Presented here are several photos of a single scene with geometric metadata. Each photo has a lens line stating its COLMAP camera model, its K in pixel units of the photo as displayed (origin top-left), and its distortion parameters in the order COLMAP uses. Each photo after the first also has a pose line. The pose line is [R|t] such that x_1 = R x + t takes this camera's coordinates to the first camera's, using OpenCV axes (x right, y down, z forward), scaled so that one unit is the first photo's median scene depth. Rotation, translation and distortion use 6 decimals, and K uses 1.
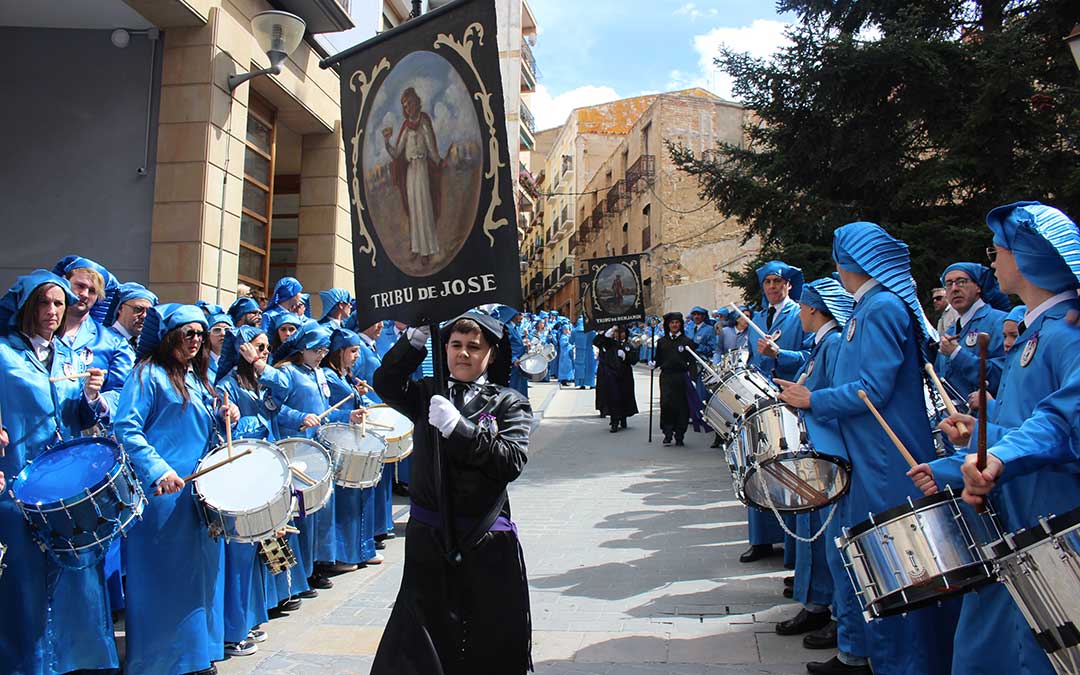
lens RADIAL K [[878.6, 0, 540.0], [0, 878.6, 337.5], [0, 0, 1]] dist [-0.173361, 0.164958]
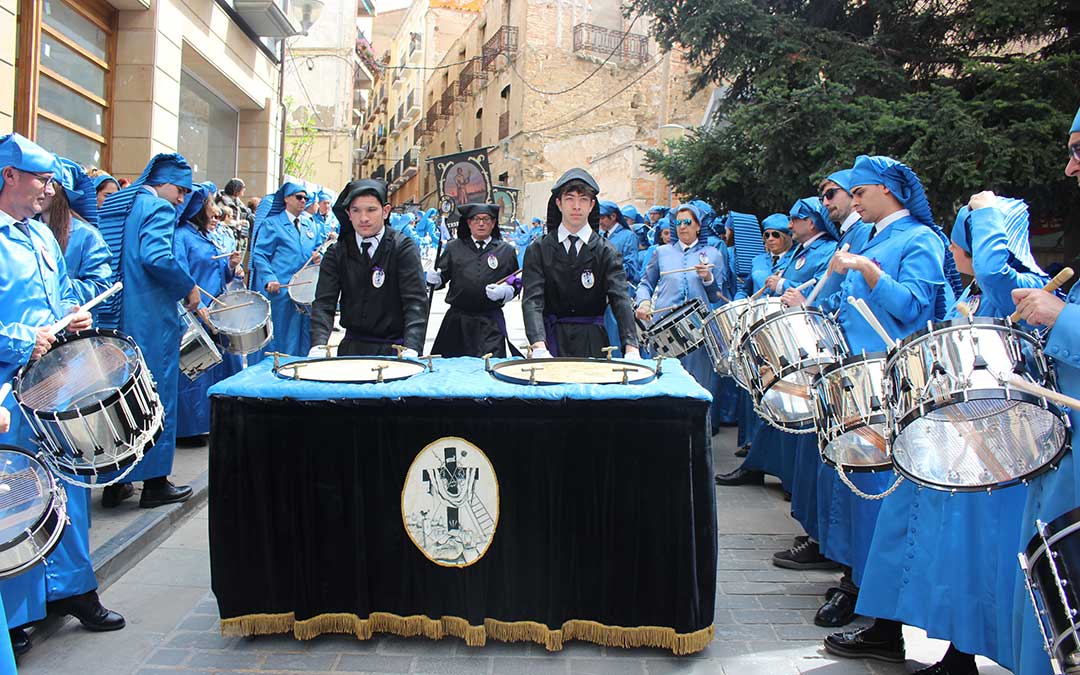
lens RADIAL K [[878.6, 0, 540.0], [0, 878.6, 337.5], [0, 0, 1]] dist [-0.173361, 0.164958]
pose [[0.984252, 0.014627, 0.176163, 0.007743], [-0.034164, 0.993522, 0.108386, -0.001003], [-0.173436, -0.112698, 0.978376, 0.112939]]
